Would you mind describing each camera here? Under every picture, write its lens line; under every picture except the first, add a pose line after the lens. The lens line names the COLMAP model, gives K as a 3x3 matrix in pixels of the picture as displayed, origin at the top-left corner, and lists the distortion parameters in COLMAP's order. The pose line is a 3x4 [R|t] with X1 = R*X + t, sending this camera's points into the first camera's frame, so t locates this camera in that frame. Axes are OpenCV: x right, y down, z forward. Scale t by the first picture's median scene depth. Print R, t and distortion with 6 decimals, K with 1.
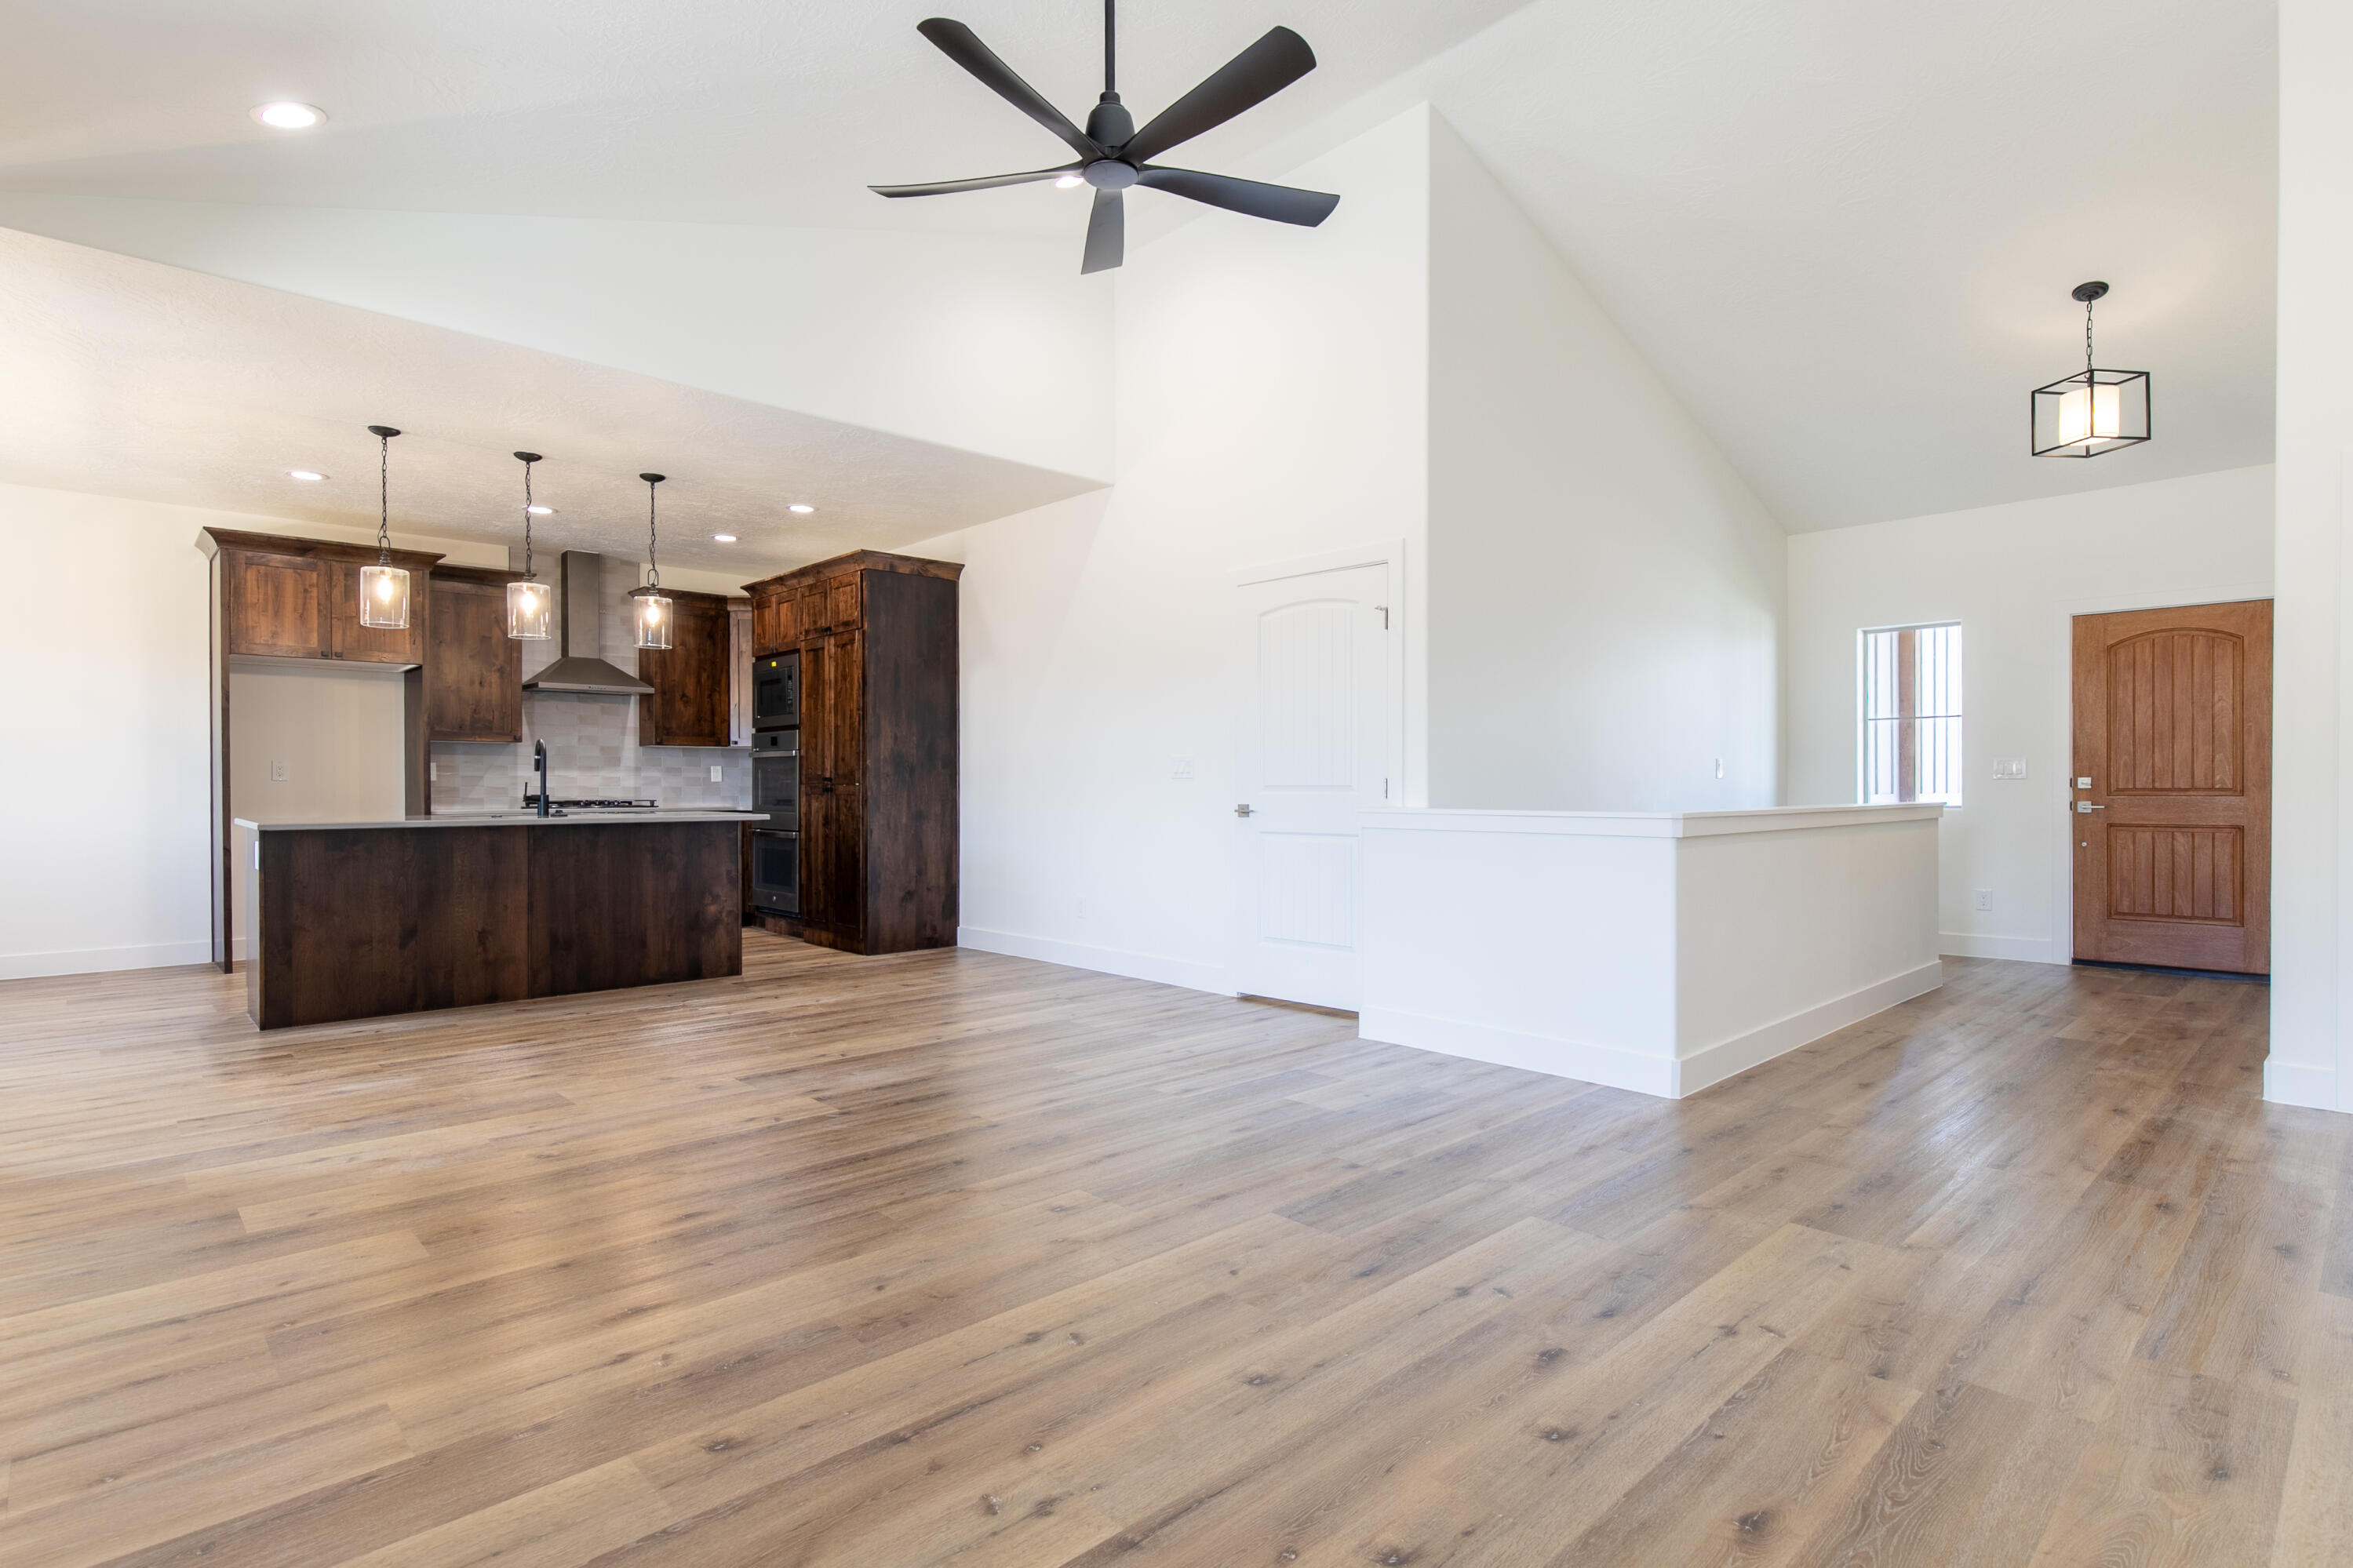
lens RADIAL K [[1153.0, 0, 1158.6], [0, 1153.0, 785.7], [0, 0, 1]] dist [0.000522, -0.000584]
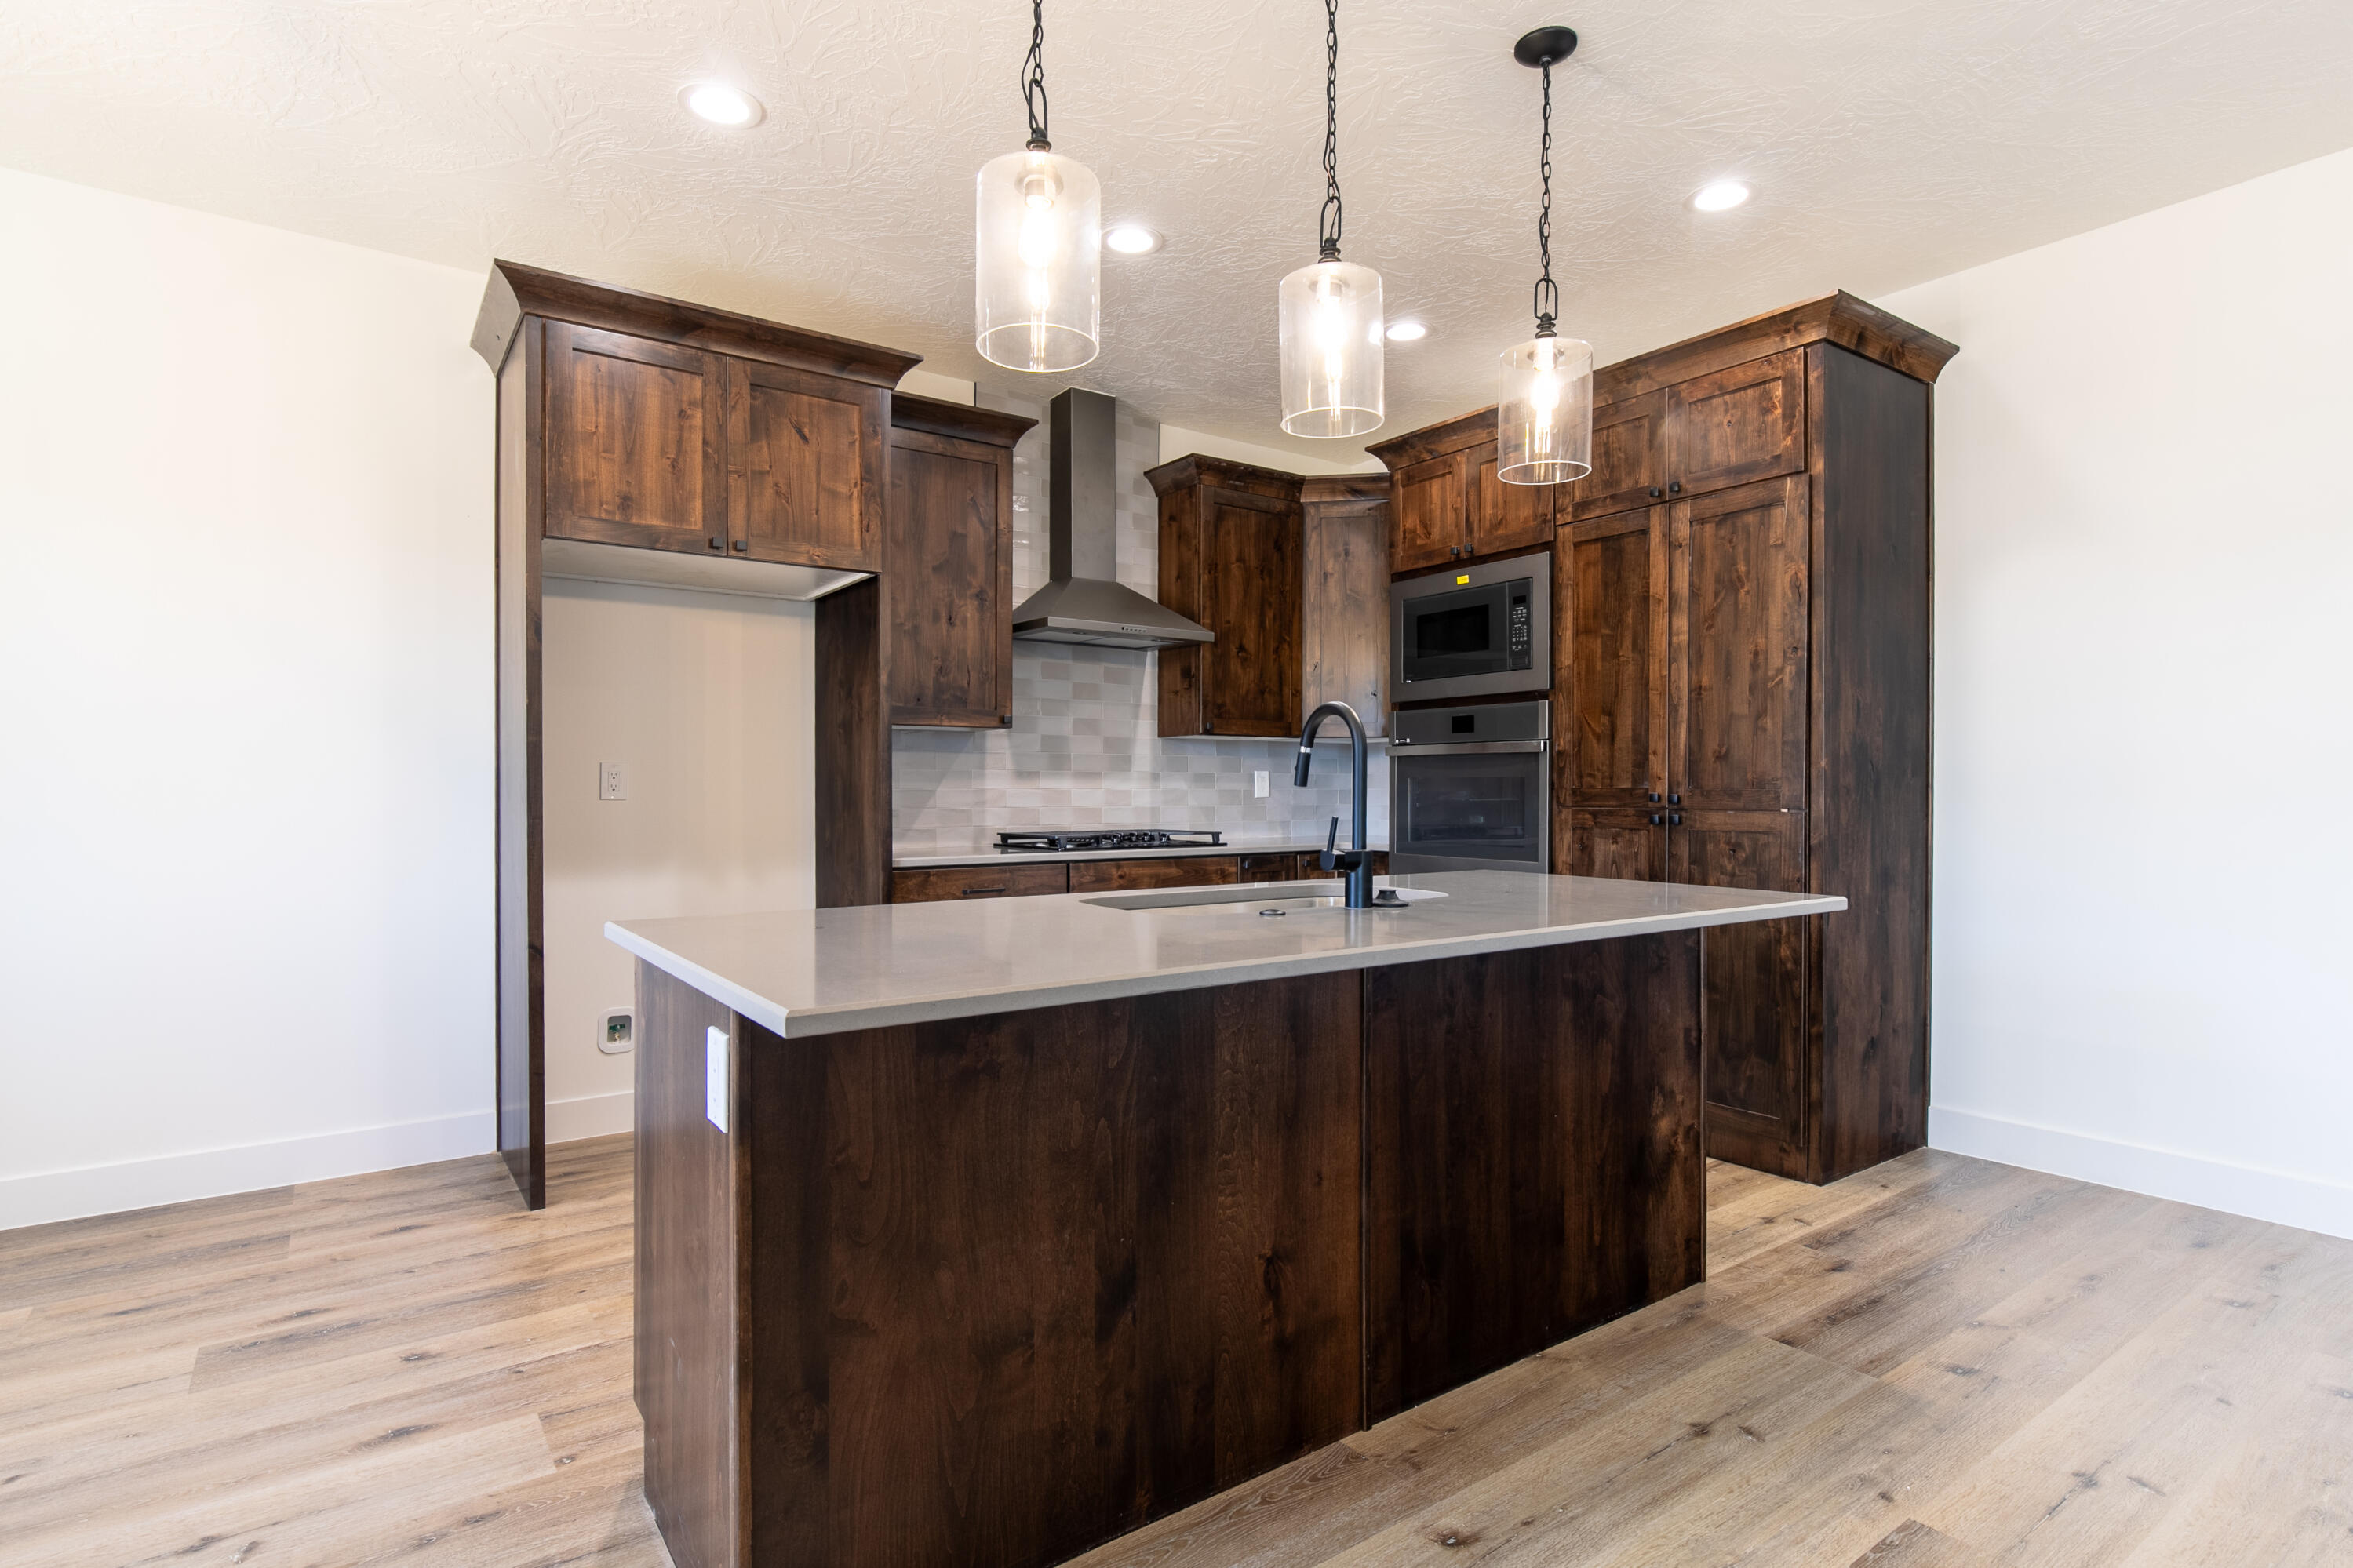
lens RADIAL K [[1153.0, 0, 1190.2], [0, 1153.0, 785.1], [0, 0, 1]] dist [0.000522, -0.000584]
pose [[0.993656, 0.000662, -0.112461, -0.444322], [-0.001076, 0.999993, -0.003621, -0.009602], [0.112458, 0.003719, 0.993650, 0.509332]]
